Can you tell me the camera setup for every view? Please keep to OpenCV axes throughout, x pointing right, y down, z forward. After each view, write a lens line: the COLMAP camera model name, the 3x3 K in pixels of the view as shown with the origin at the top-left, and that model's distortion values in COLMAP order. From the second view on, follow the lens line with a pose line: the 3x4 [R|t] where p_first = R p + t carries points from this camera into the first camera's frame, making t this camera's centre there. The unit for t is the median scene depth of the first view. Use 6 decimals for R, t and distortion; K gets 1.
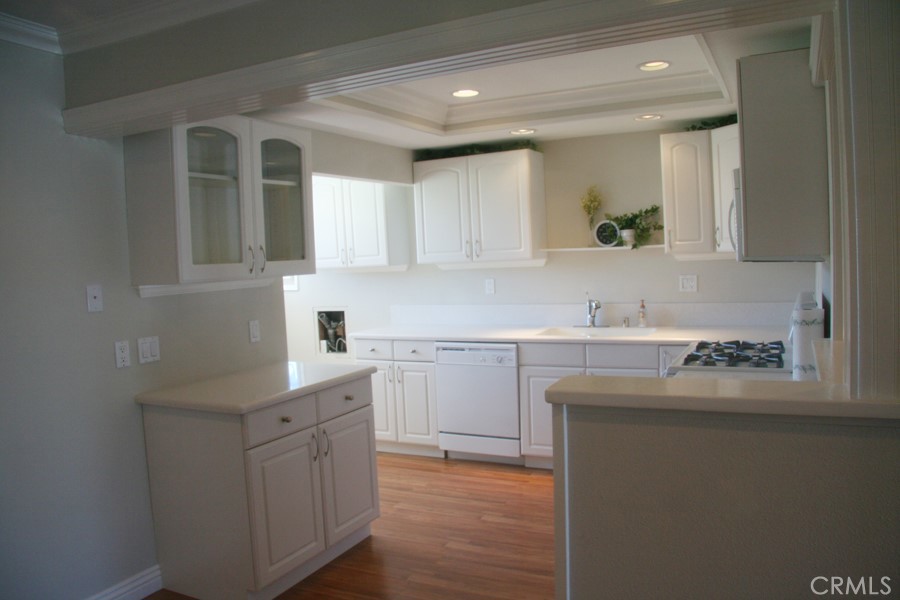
lens RADIAL K [[707.3, 0, 455.9], [0, 707.3, 299.9], [0, 0, 1]] dist [-0.059468, 0.013877]
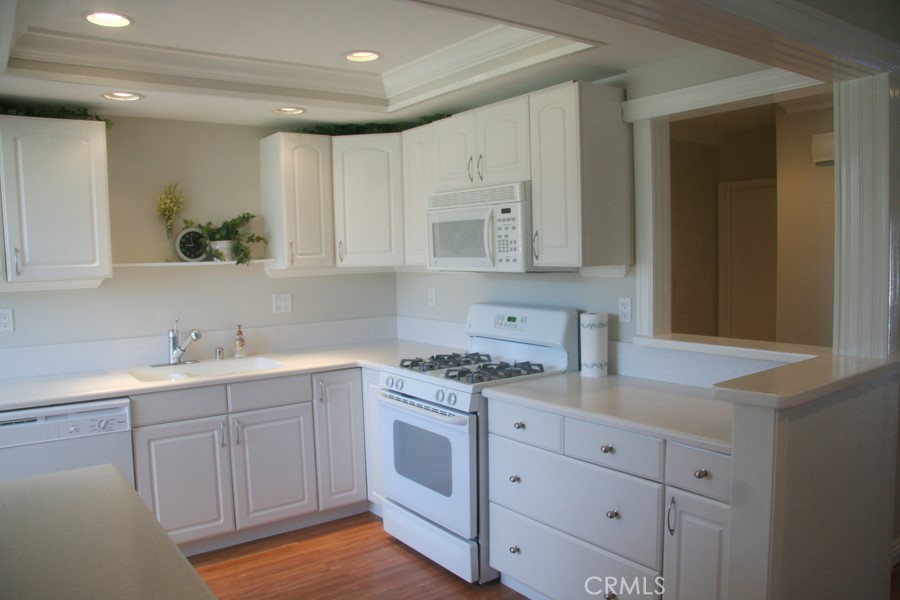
lens RADIAL K [[707.3, 0, 450.8], [0, 707.3, 302.0], [0, 0, 1]] dist [-0.059468, 0.013877]
pose [[0.504944, -0.032037, 0.862557, -0.341983], [0.064603, 0.997911, -0.000754, -0.010807], [-0.860731, 0.056104, 0.505959, 0.370470]]
